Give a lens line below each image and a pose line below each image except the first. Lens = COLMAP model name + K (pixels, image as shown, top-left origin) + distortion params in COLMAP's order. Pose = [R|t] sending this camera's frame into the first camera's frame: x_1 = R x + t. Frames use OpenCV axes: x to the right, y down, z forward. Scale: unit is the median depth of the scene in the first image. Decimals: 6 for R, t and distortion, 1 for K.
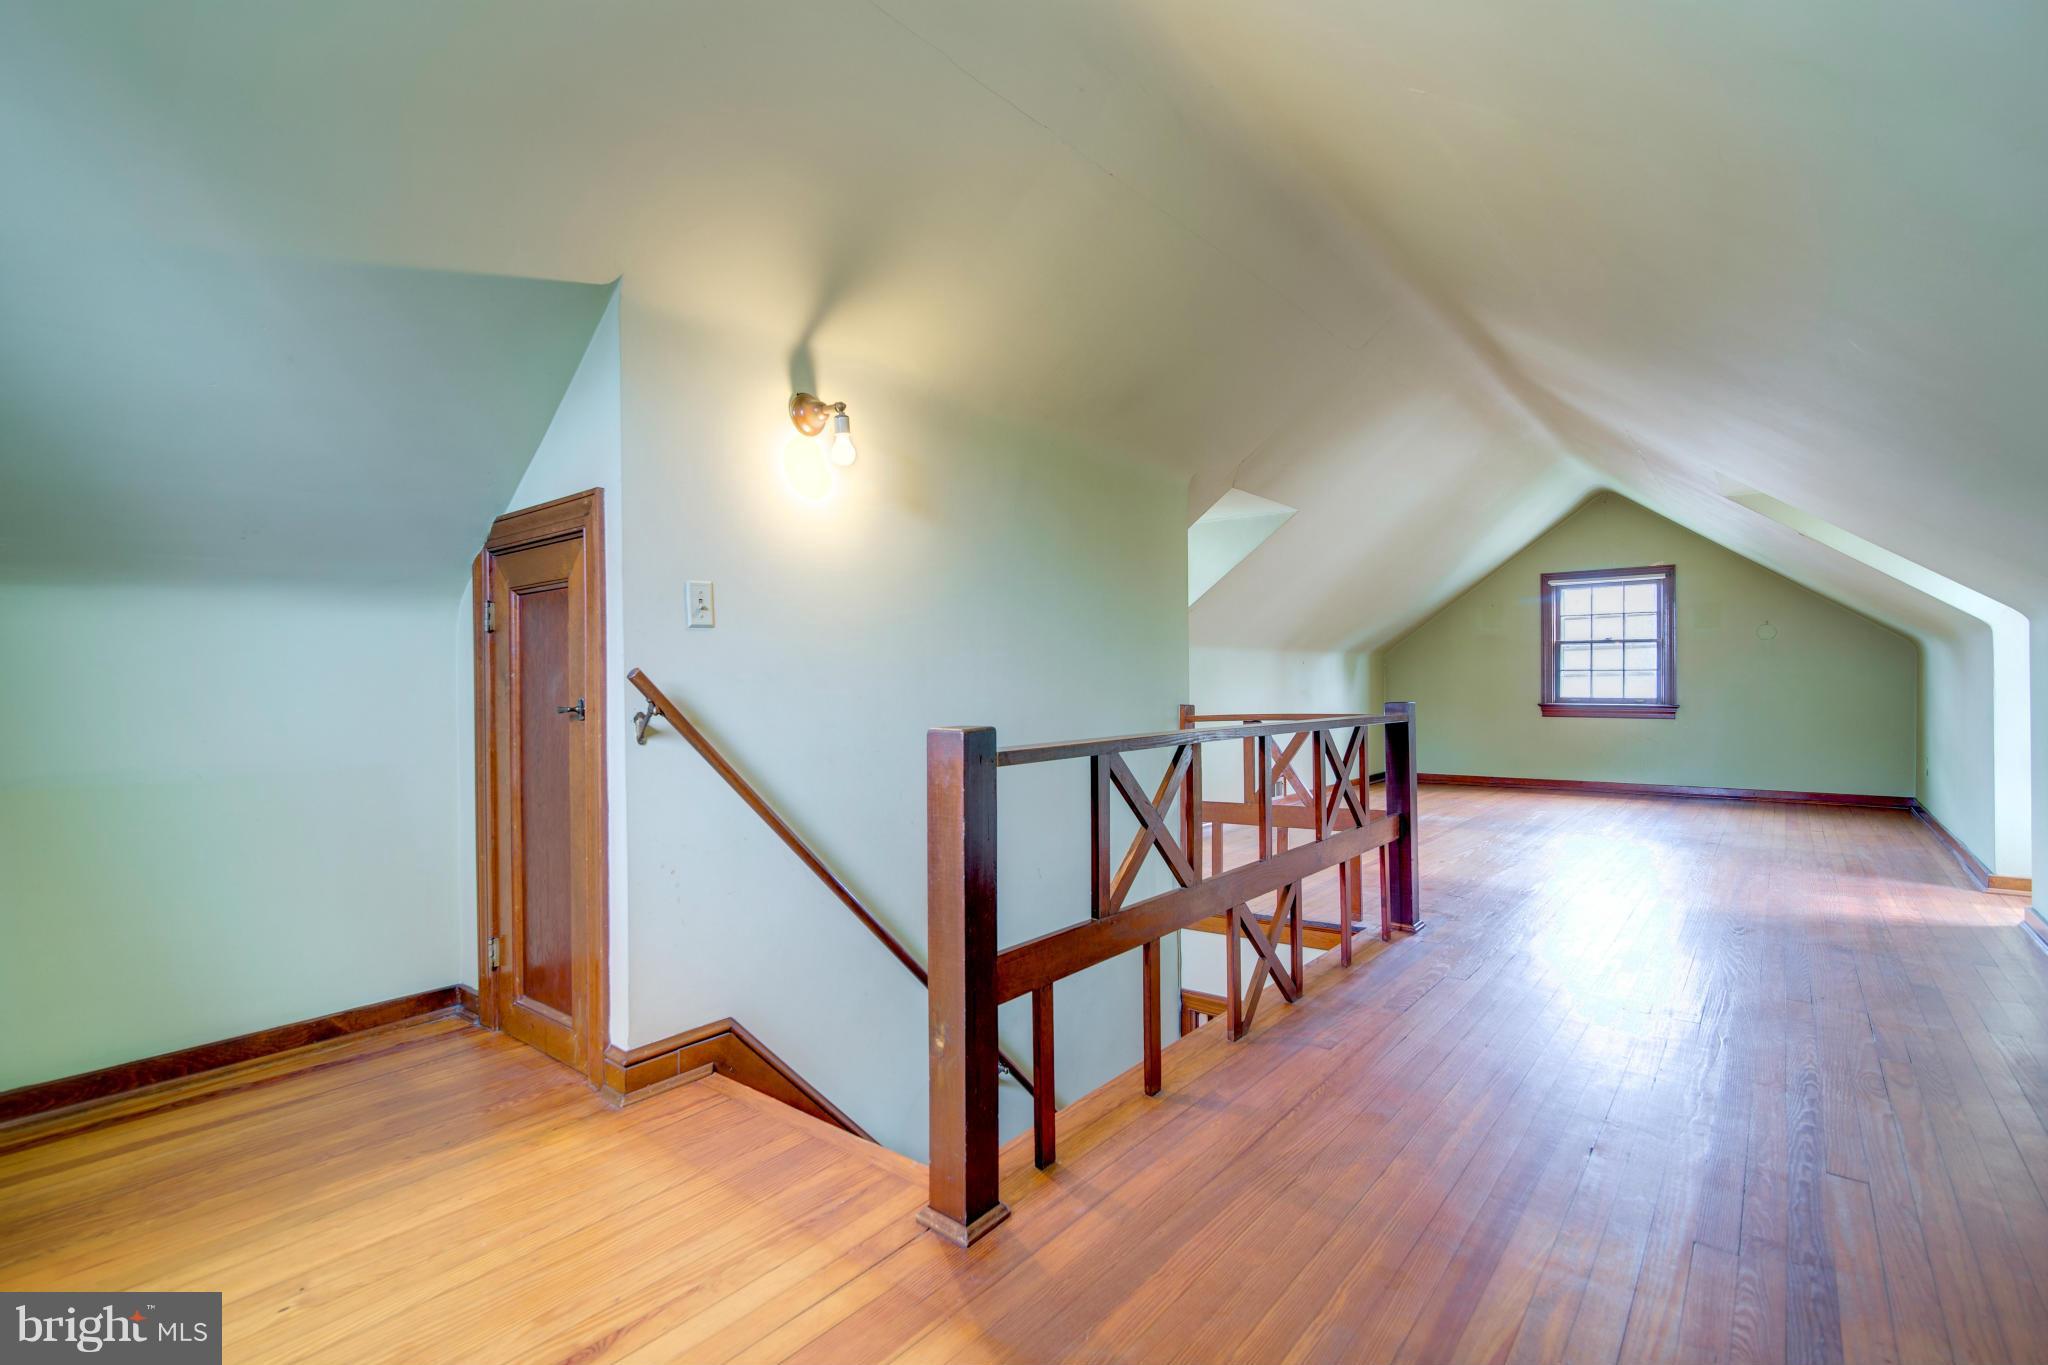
lens RADIAL K [[933.4, 0, 1023.5], [0, 933.4, 687.7], [0, 0, 1]] dist [-0.006982, 0.000933]
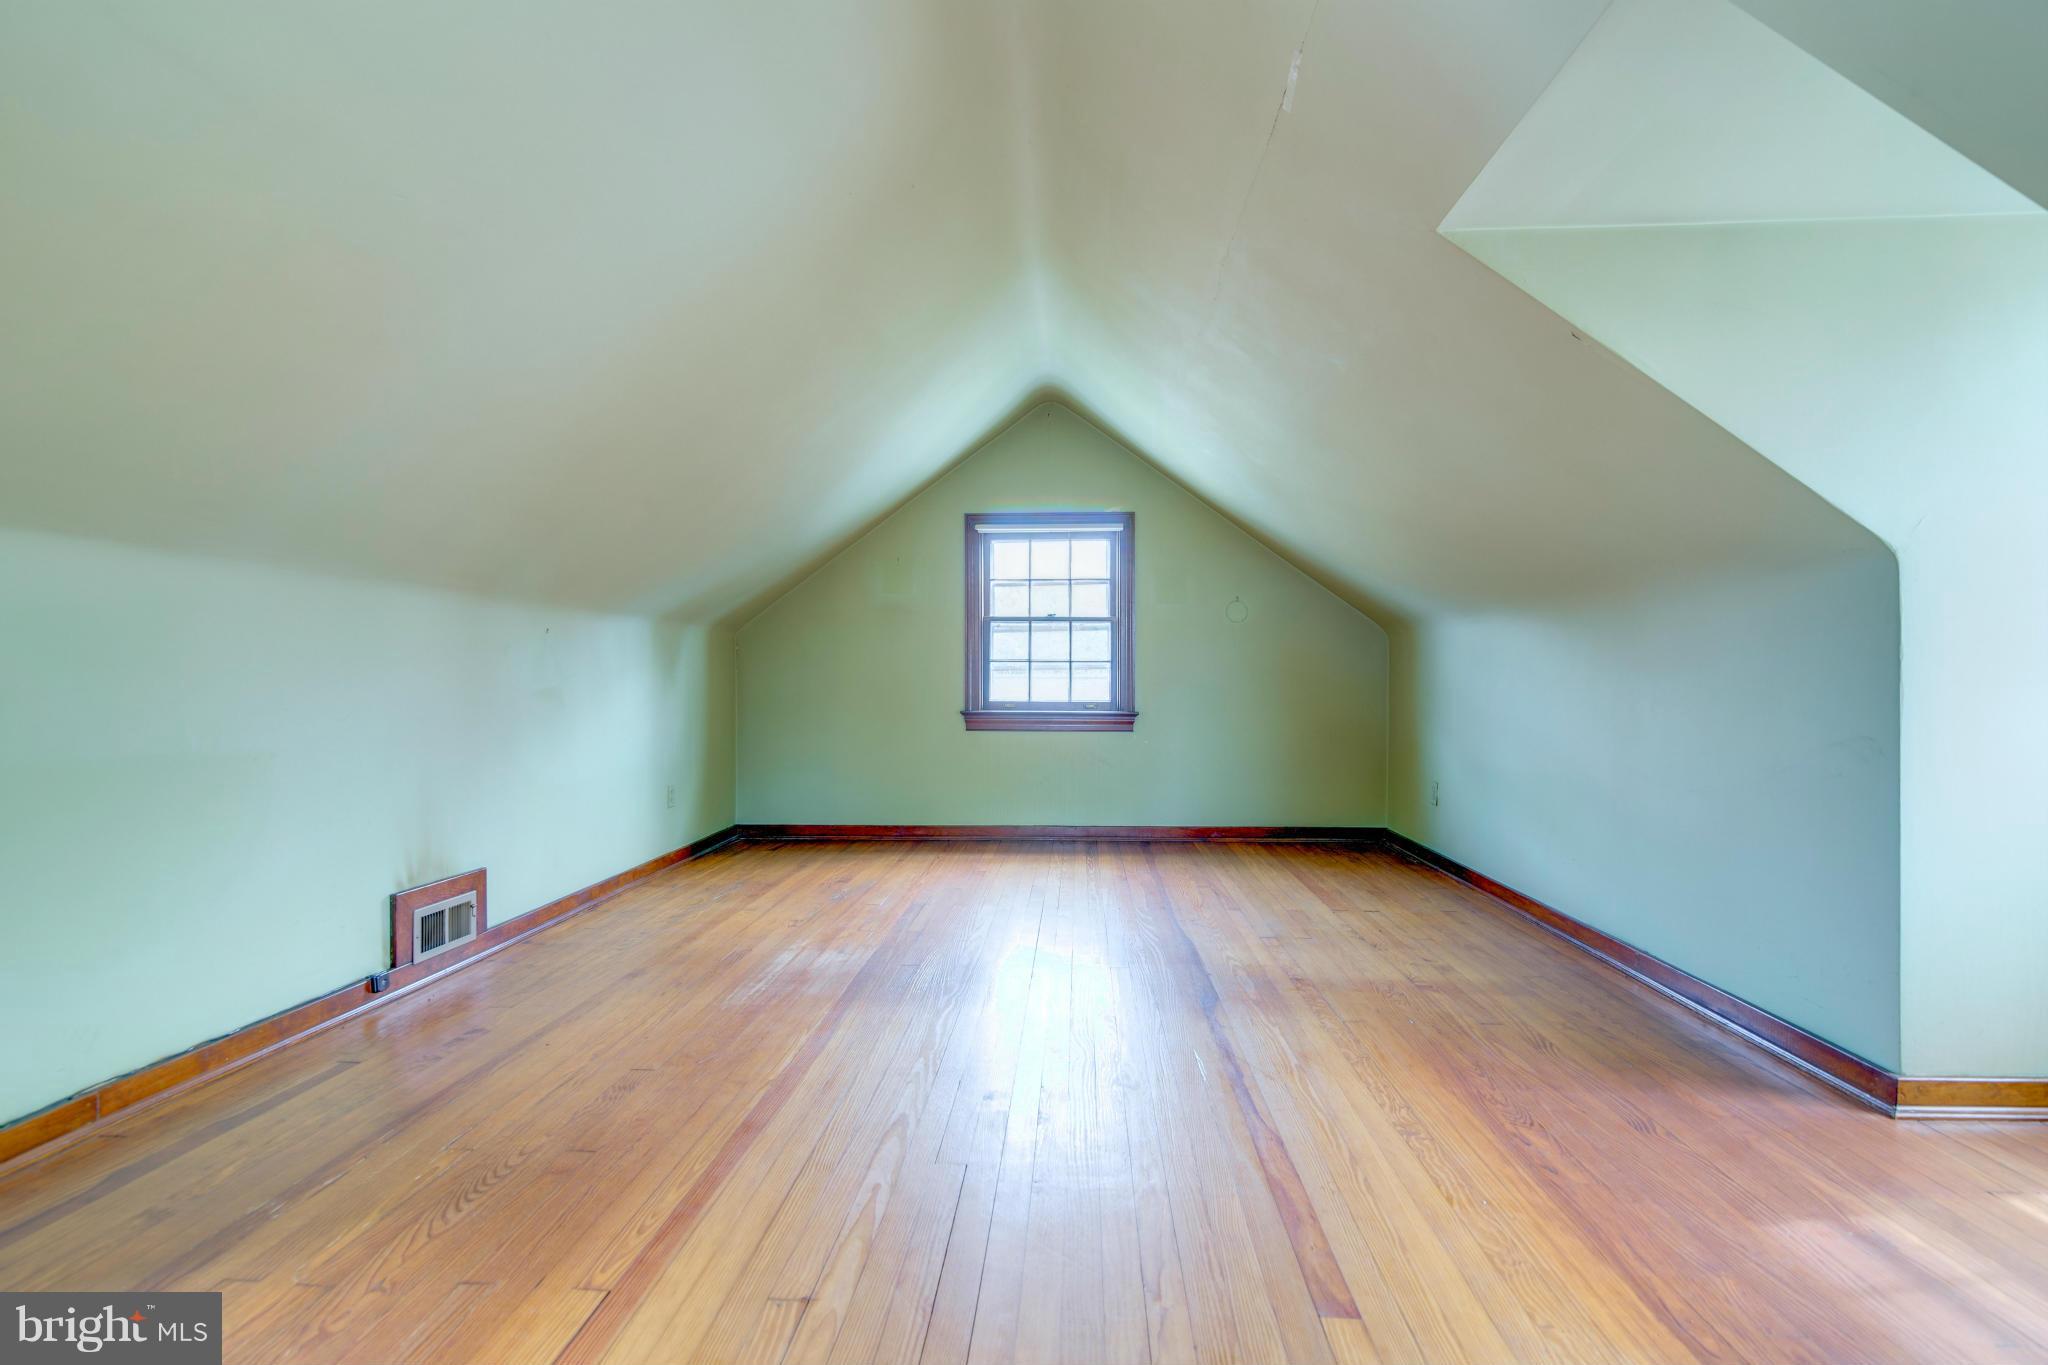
lens RADIAL K [[933.4, 0, 1027.0], [0, 933.4, 684.9], [0, 0, 1]] dist [-0.006982, 0.000933]
pose [[0.786021, 0.002807, 0.618194, 0.188968], [-0.001698, 0.999996, -0.002382, 0.000215], [-0.618198, 0.000823, 0.786022, 0.469080]]
